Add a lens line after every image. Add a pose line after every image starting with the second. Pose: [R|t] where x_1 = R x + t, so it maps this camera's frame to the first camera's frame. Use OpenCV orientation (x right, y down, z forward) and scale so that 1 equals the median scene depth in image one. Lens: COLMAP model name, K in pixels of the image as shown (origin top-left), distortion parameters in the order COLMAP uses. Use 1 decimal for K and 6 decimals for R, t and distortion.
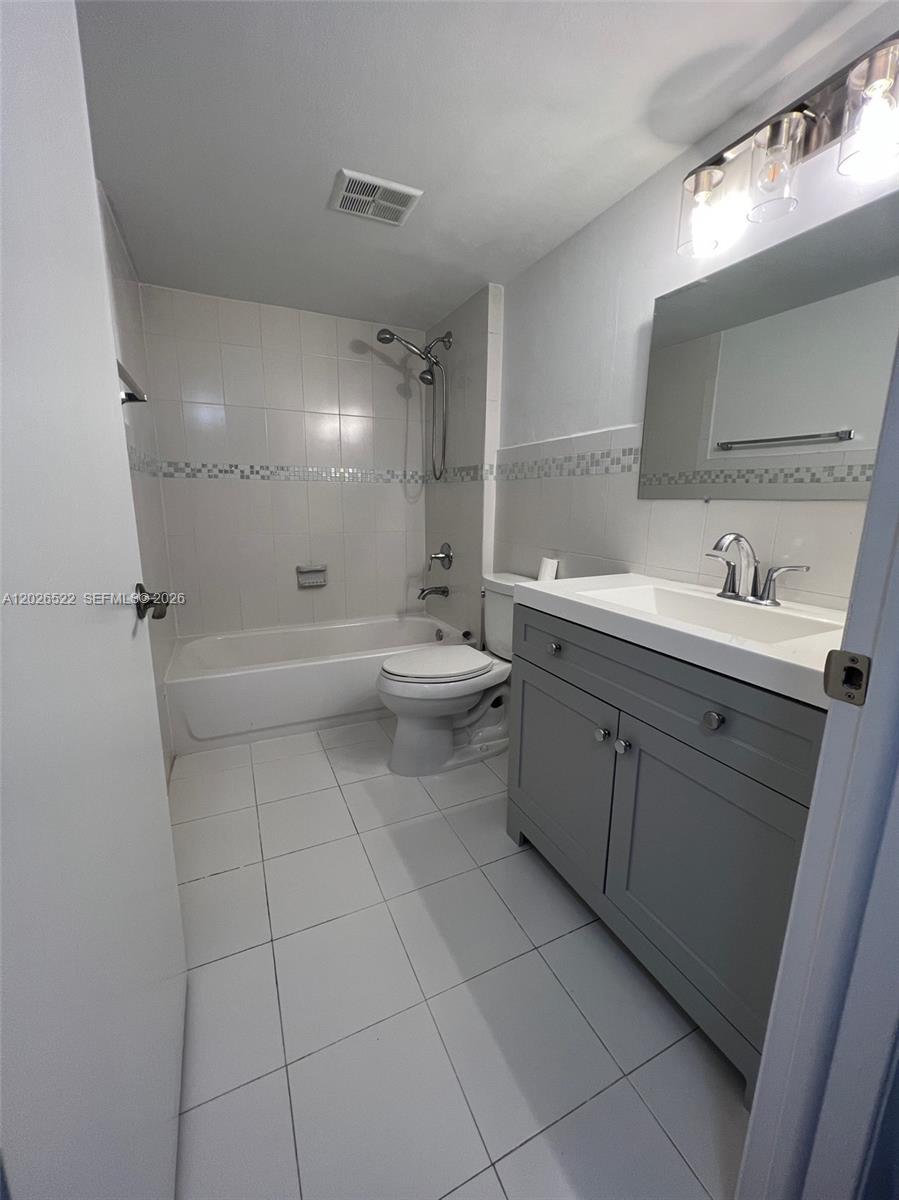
lens RADIAL K [[476.4, 0, 447.9], [0, 476.4, 598.3], [0, 0, 1]] dist [0.007258, -0.001195]
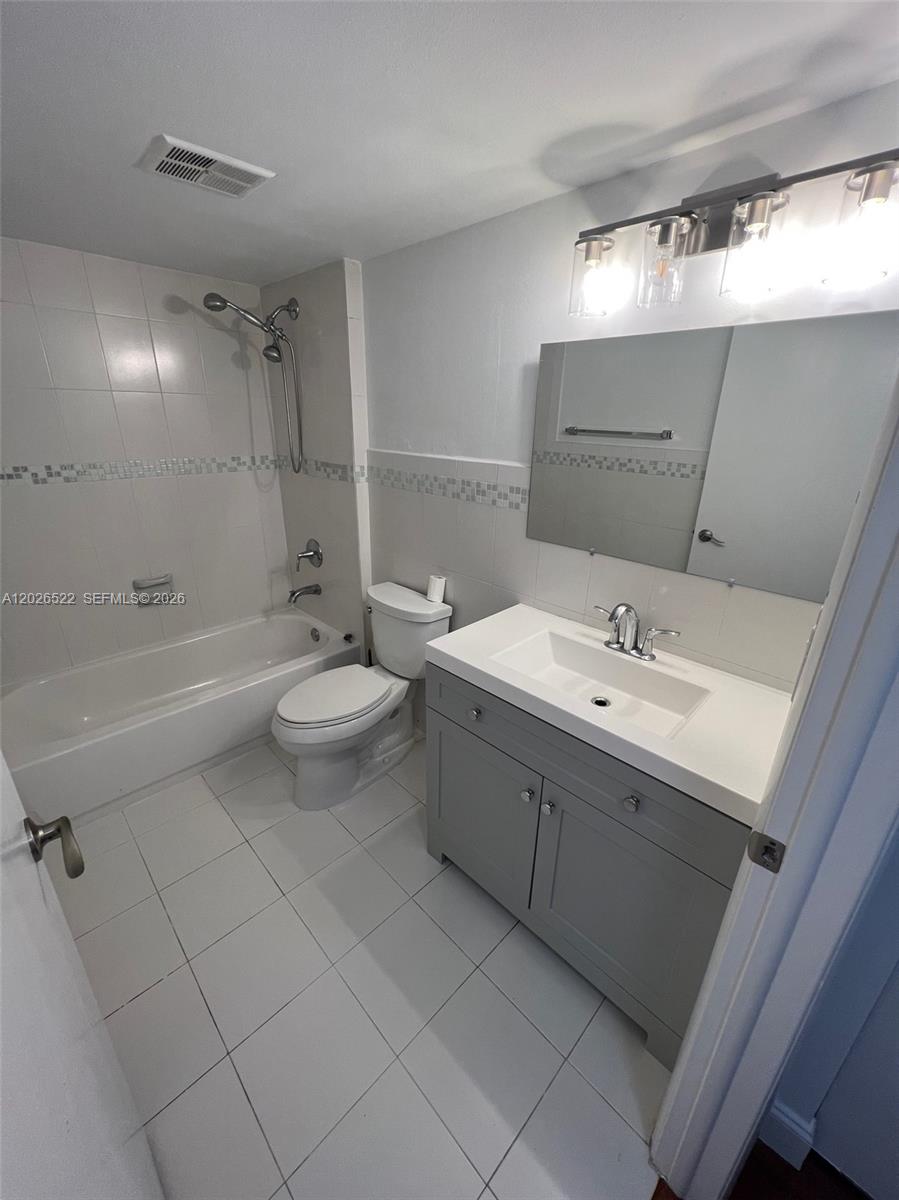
lens RADIAL K [[476.4, 0, 445.5], [0, 476.4, 601.1], [0, 0, 1]] dist [0.007258, -0.001195]
pose [[0.944059, -0.114870, 0.309123, -0.079030], [0.061011, 0.982030, 0.178592, -0.191955], [-0.324083, -0.149741, 0.934103, 0.038787]]
